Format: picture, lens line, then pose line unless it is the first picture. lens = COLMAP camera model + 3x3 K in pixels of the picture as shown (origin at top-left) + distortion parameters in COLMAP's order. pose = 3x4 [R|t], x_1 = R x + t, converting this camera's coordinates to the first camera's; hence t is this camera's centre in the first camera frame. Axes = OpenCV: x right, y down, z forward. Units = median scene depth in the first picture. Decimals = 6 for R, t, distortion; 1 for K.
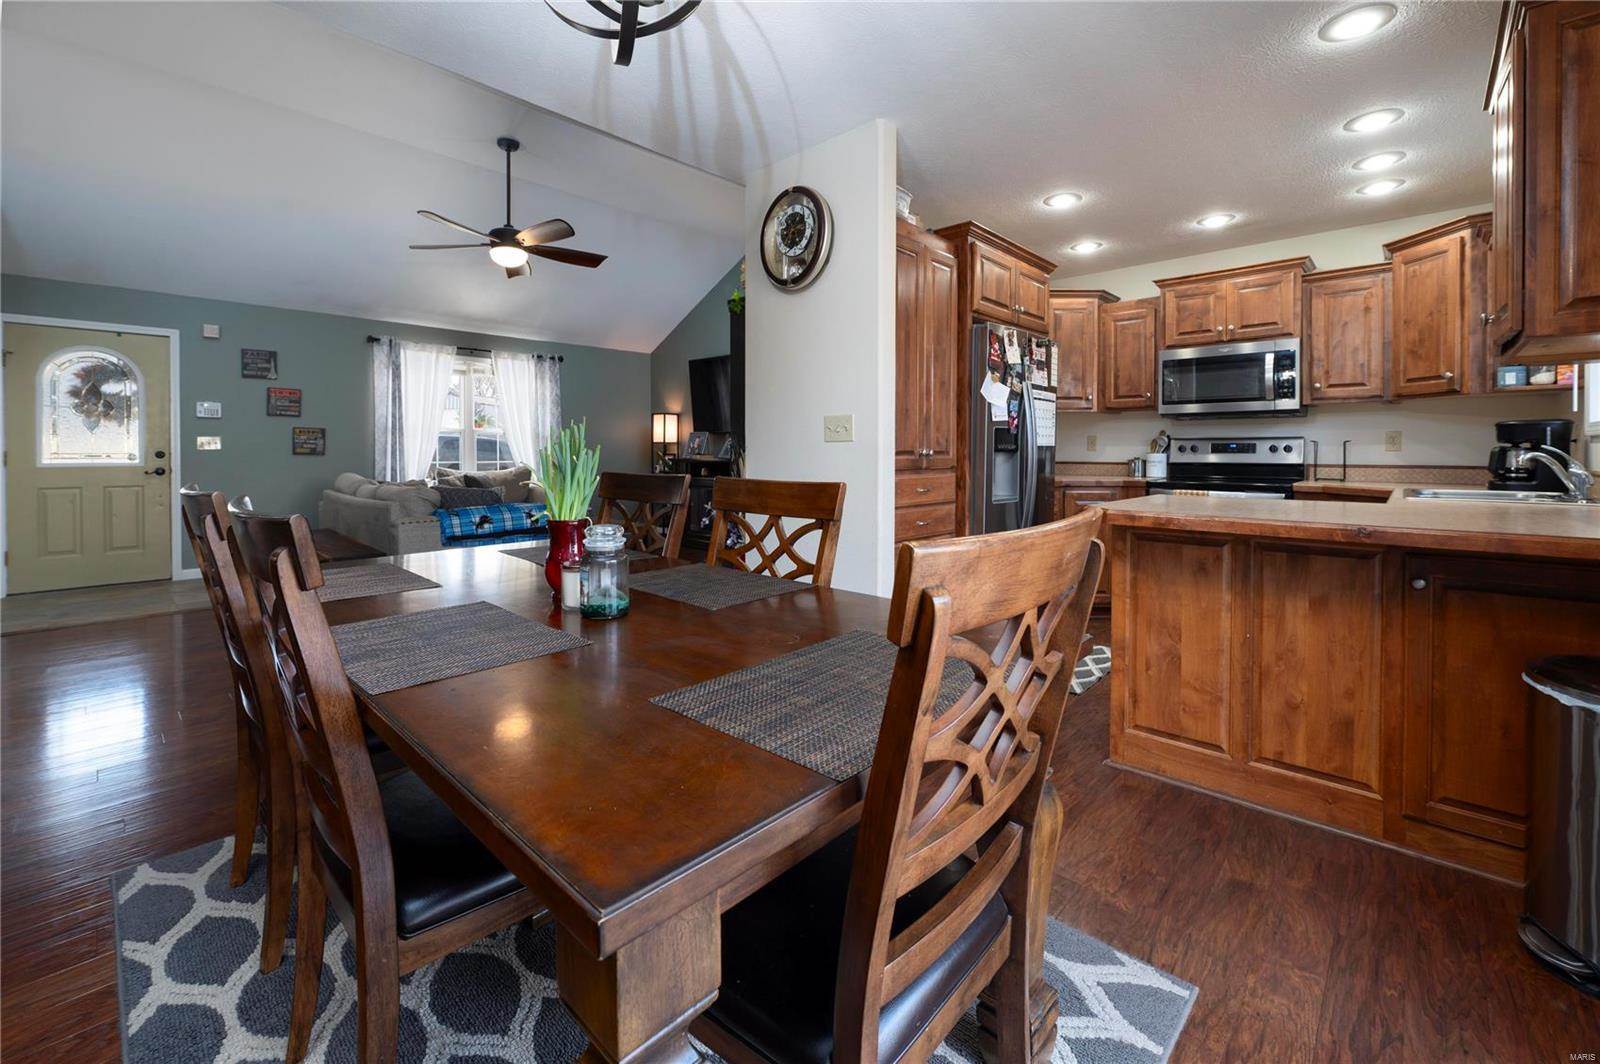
lens RADIAL K [[655.2, 0, 766.4], [0, 655.2, 456.6], [0, 0, 1]] dist [-0.007030, 0.000158]
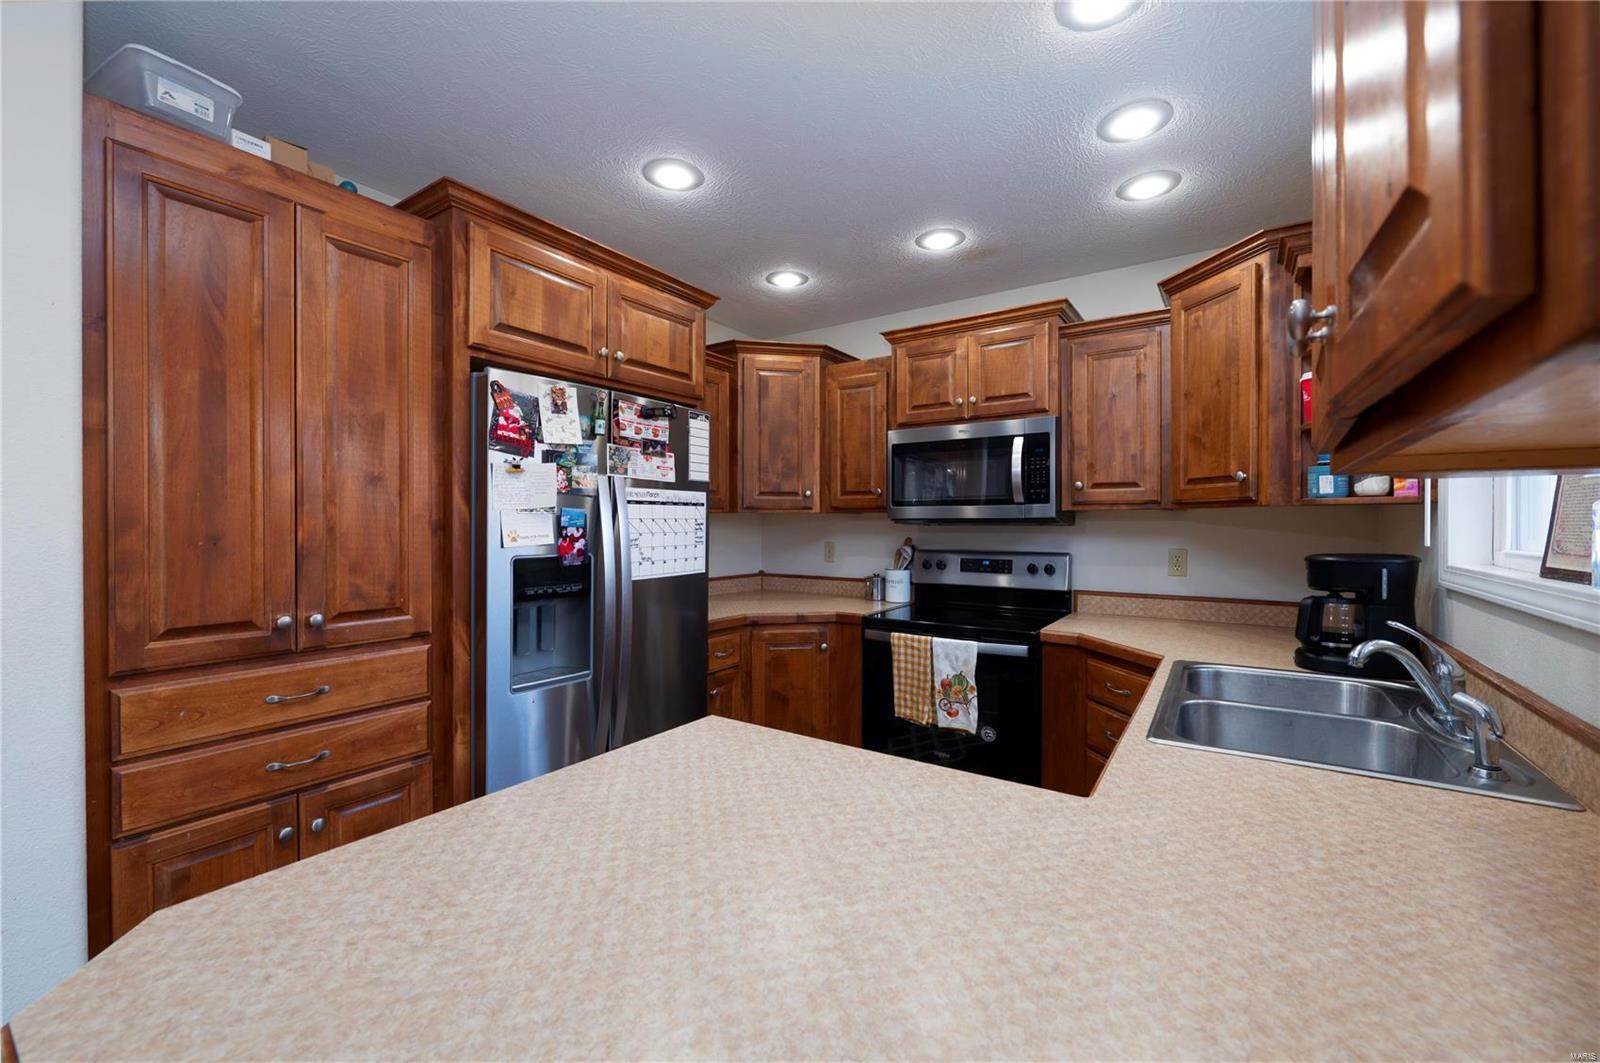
lens RADIAL K [[655.2, 0, 742.0], [0, 655.2, 528.3], [0, 0, 1]] dist [-0.007030, 0.000158]
pose [[0.989967, 0.003514, 0.141255, 0.403311], [-0.002621, 0.999975, -0.006509, -0.058682], [-0.141275, 0.006074, 0.989952, 0.369664]]
